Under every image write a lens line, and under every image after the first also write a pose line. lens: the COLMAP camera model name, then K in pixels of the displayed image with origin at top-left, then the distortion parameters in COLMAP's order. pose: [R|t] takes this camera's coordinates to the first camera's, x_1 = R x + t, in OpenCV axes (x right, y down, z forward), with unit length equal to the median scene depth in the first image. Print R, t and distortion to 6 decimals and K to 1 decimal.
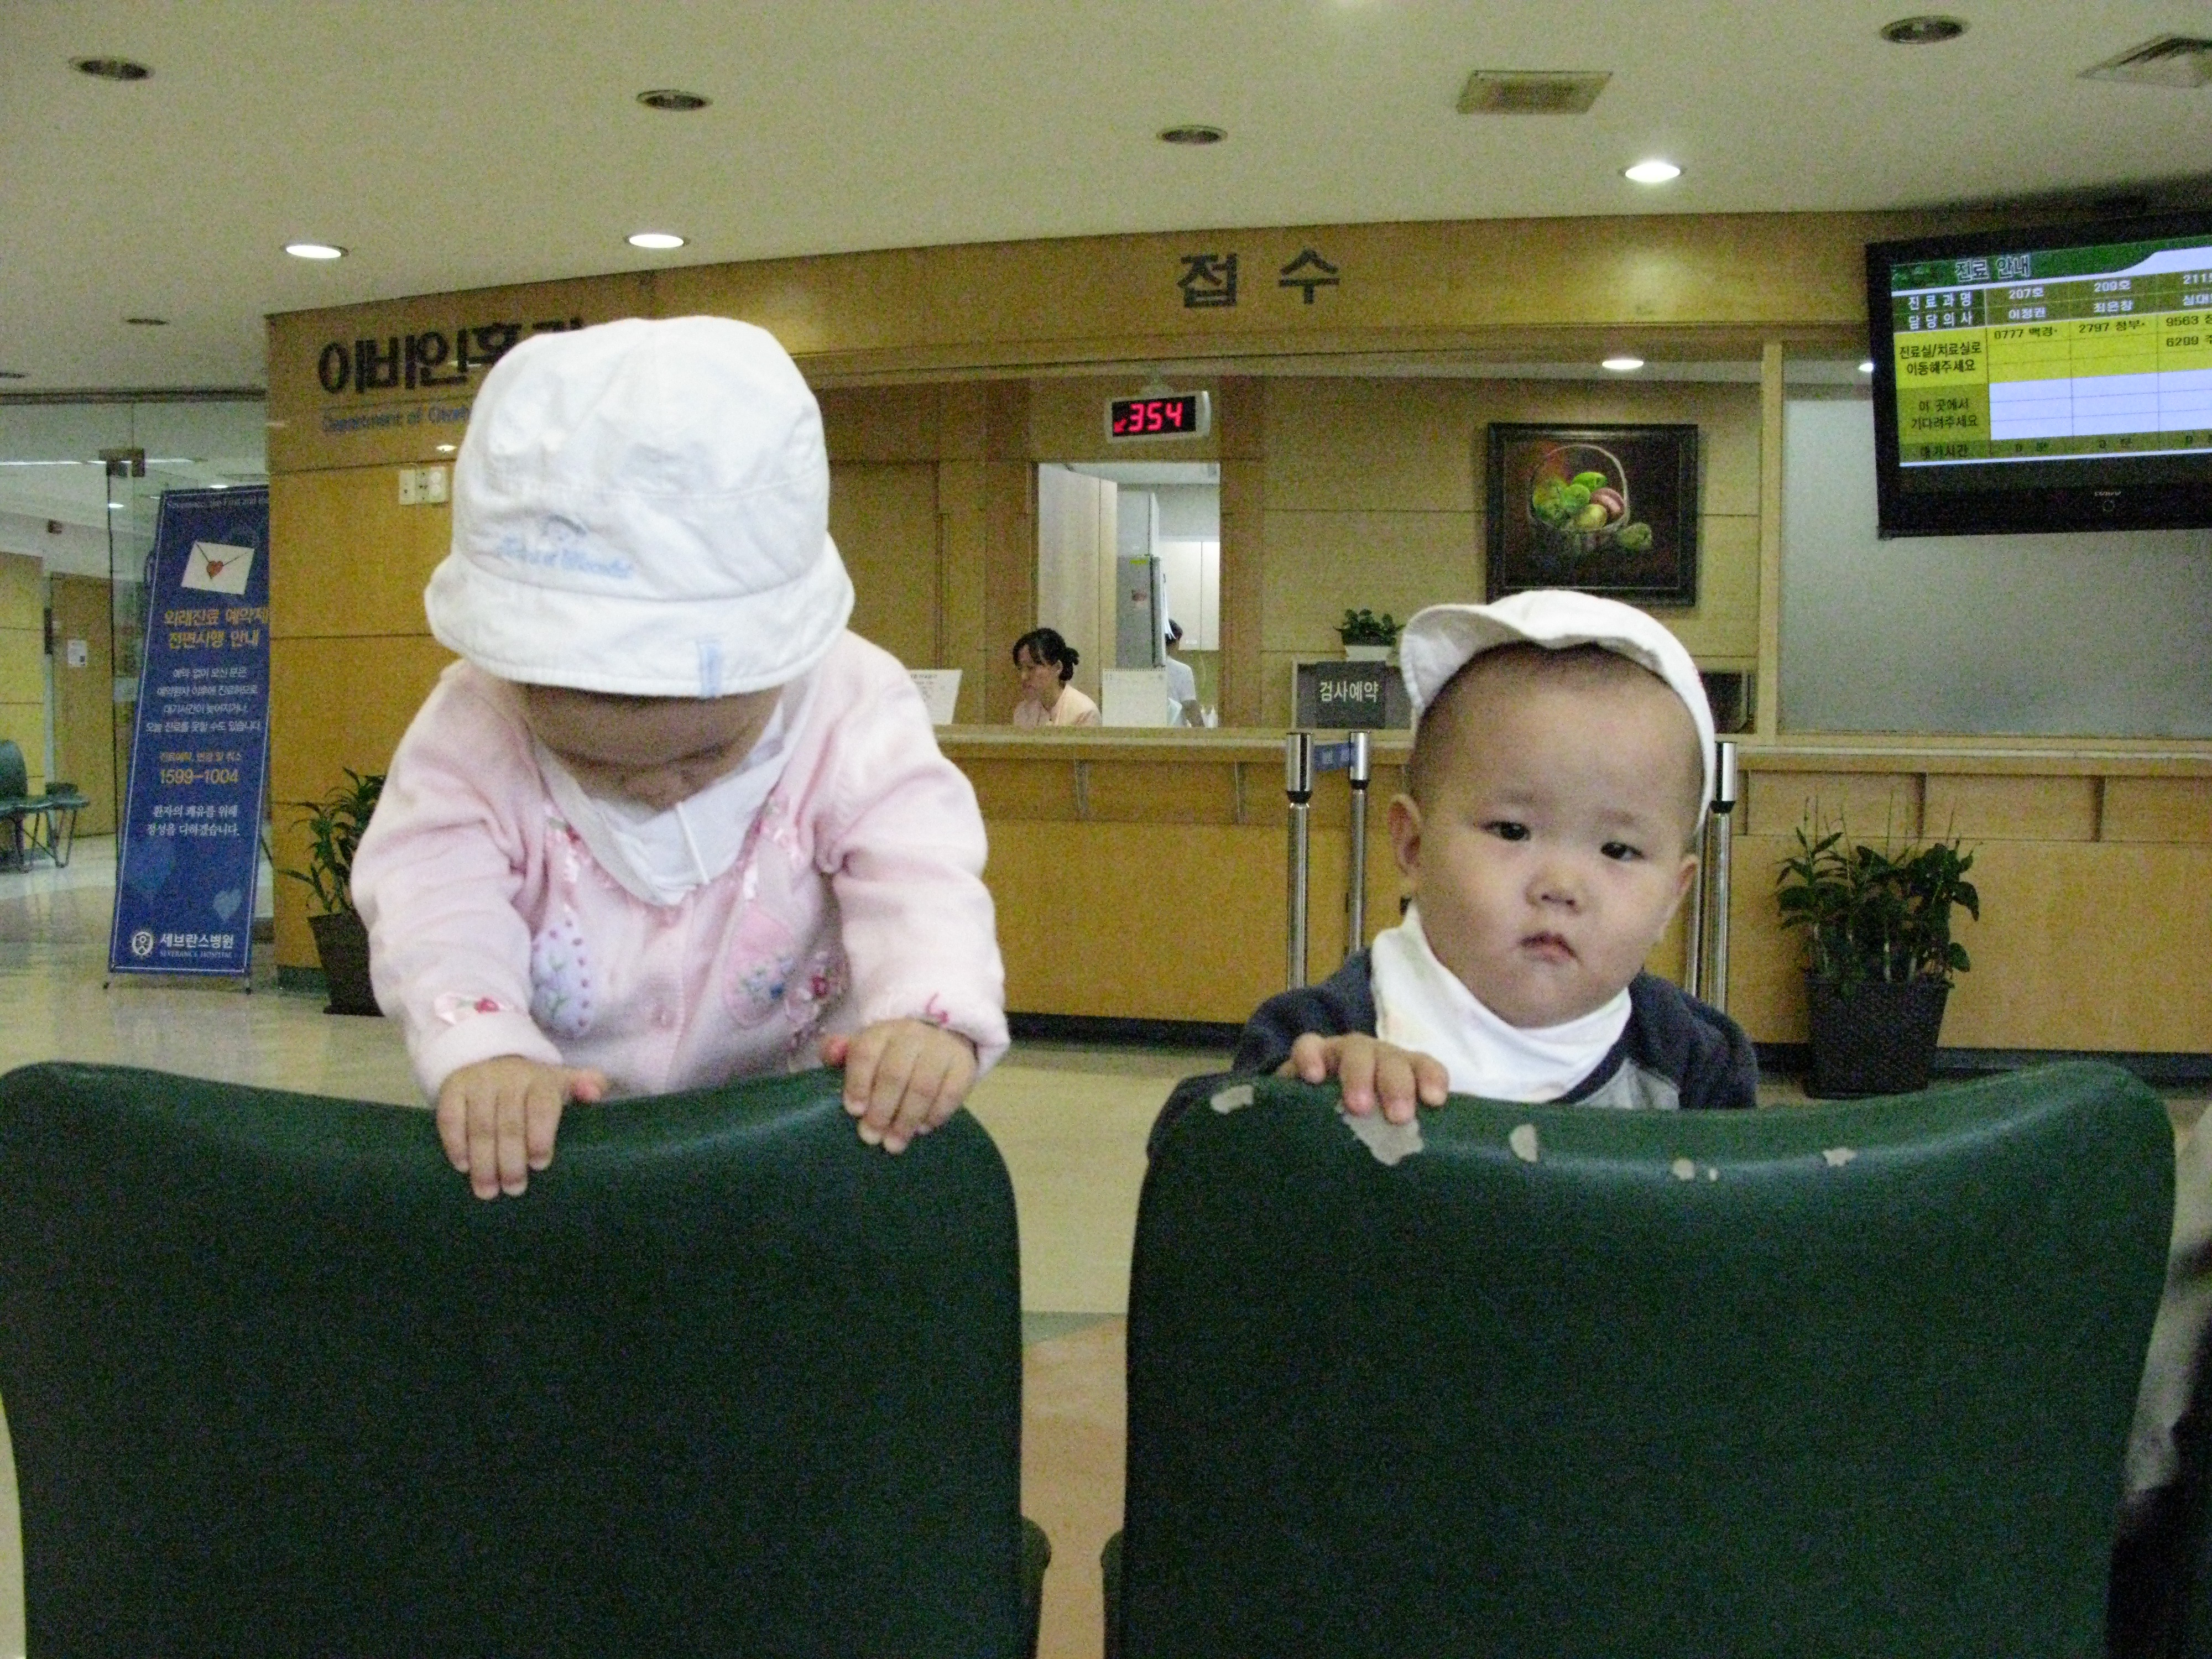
lens RADIAL K [[2347.2, 0, 1112.6], [0, 2347.2, 788.3], [0, 0, 1]] dist [-0.117456, 0.000000]
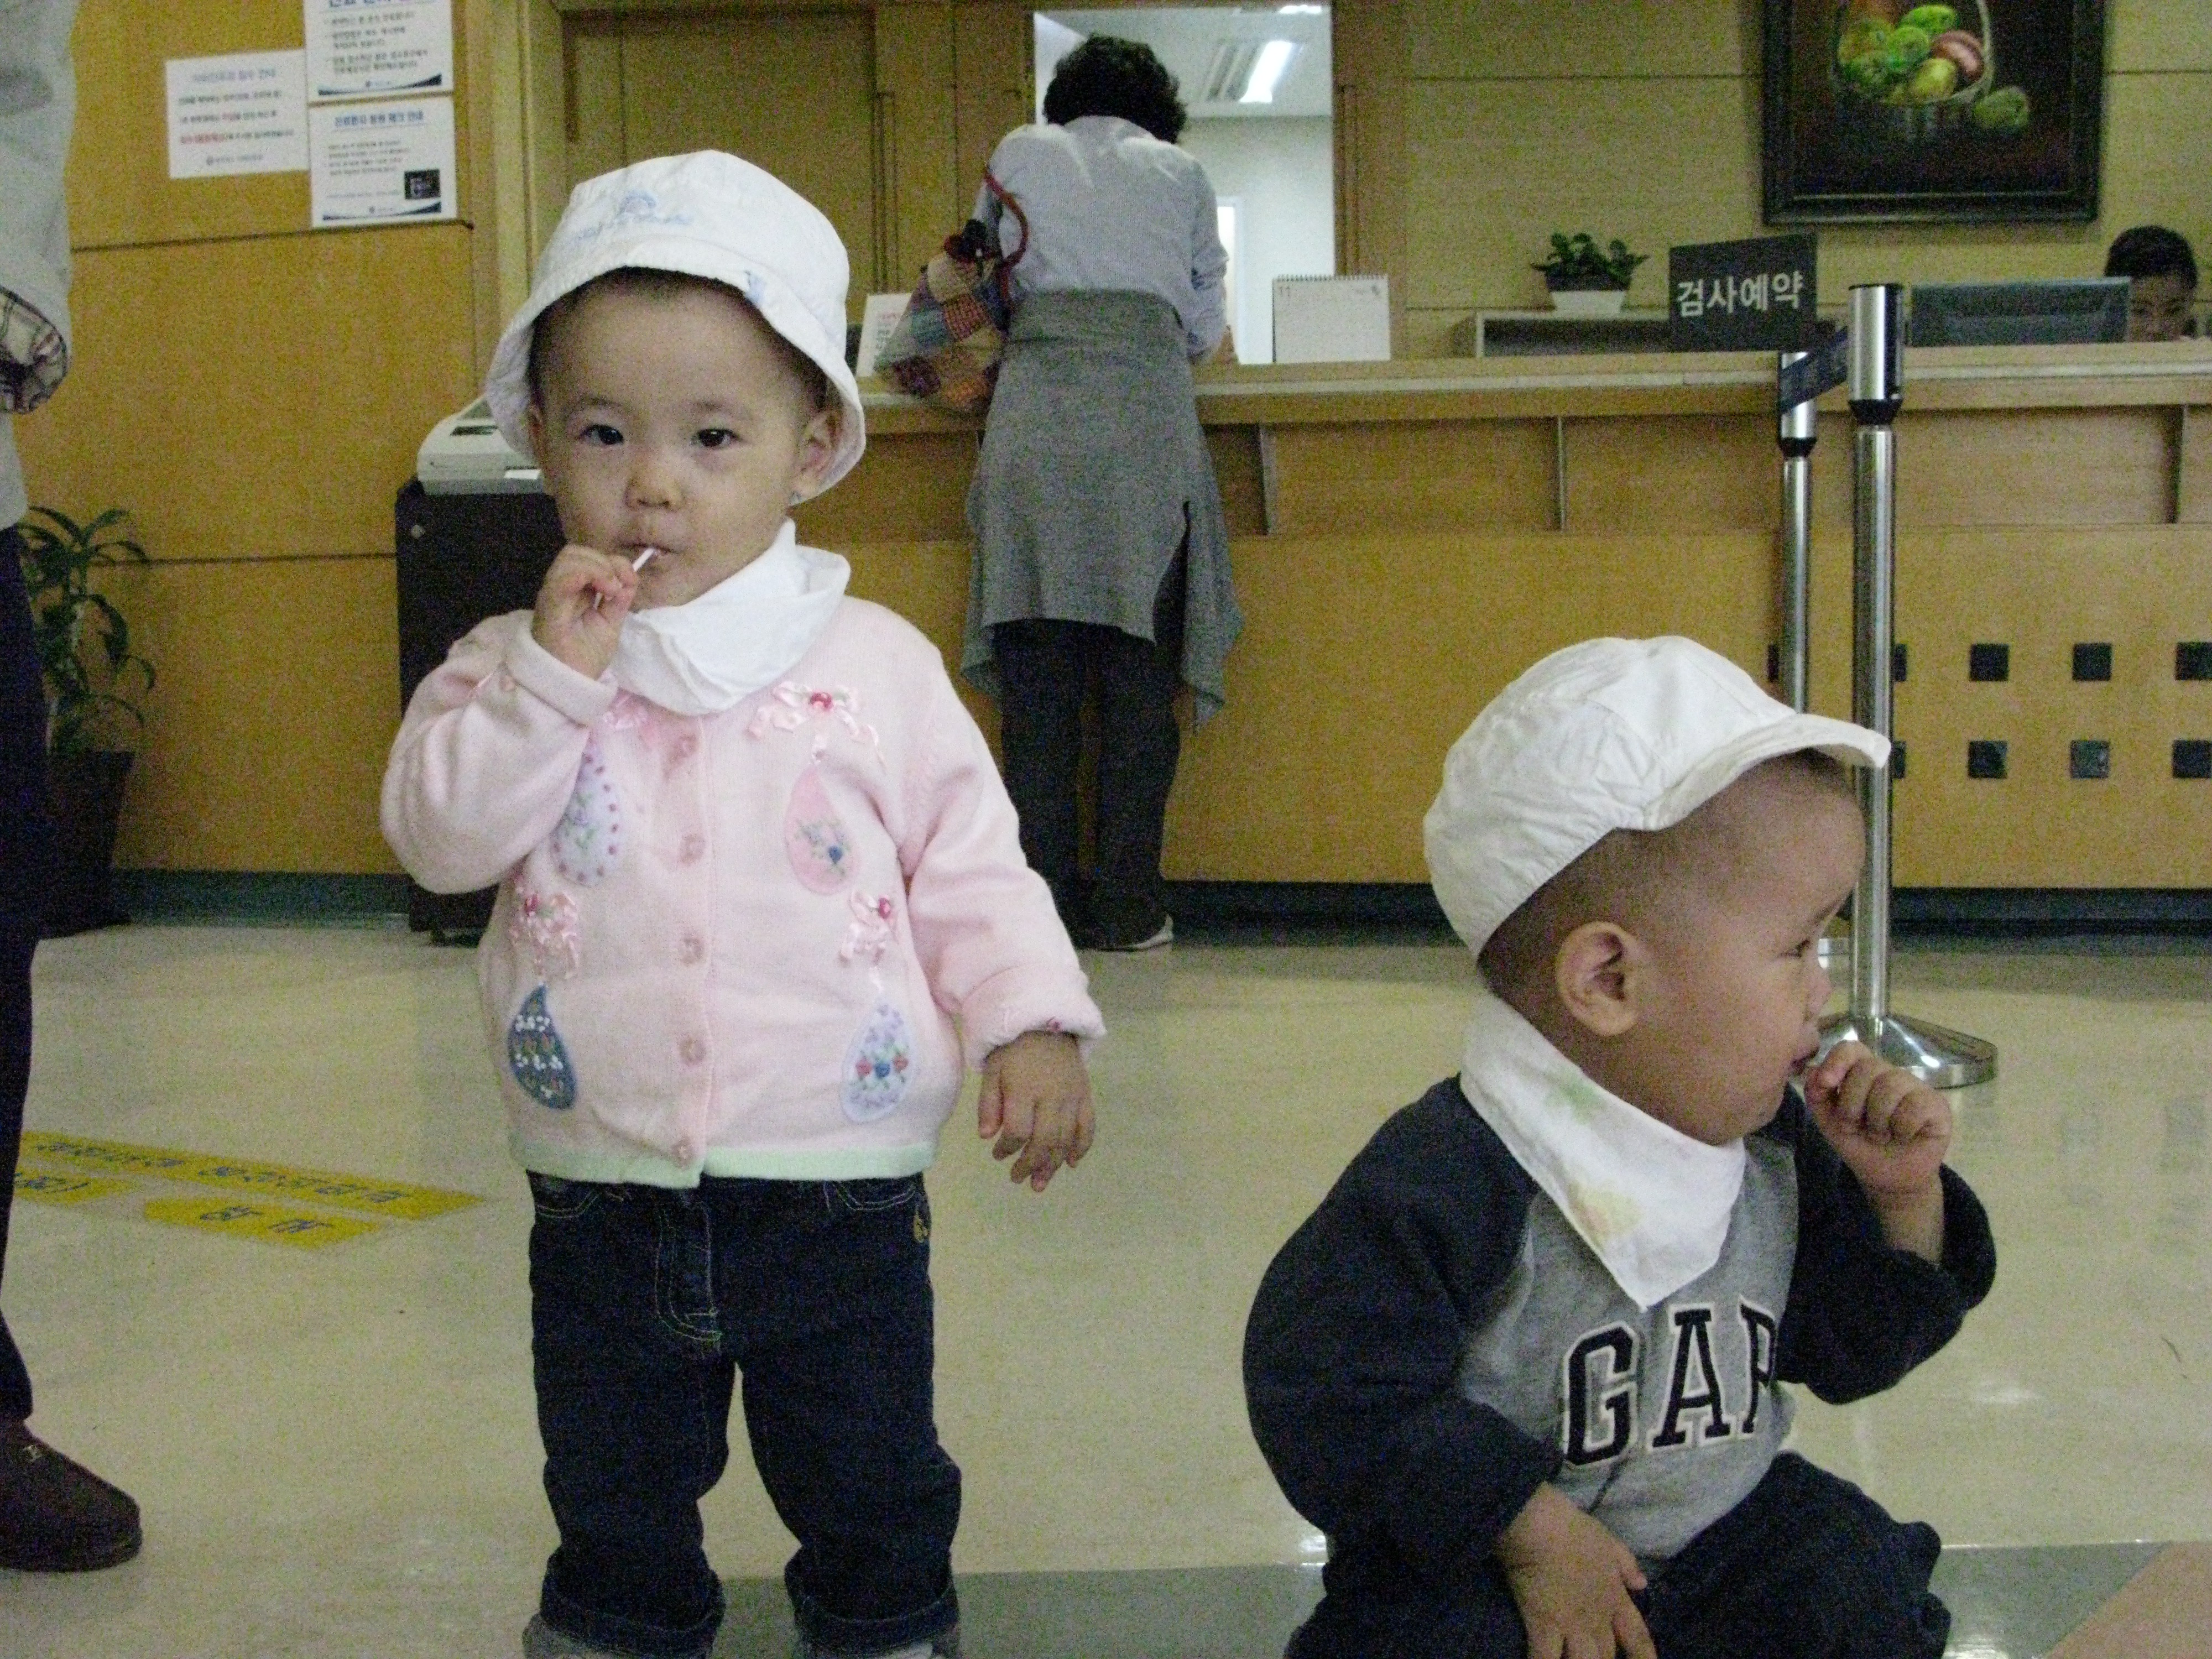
lens RADIAL K [[3010.1, 0, 1102.3], [0, 3010.1, 825.7], [0, 0, 1]] dist [-0.021189, 0.000000]
pose [[0.996644, -0.030708, 0.075879, -0.081981], [0.026272, 0.997925, 0.058785, 0.029289], [-0.077526, -0.056594, 0.995383, 0.210146]]
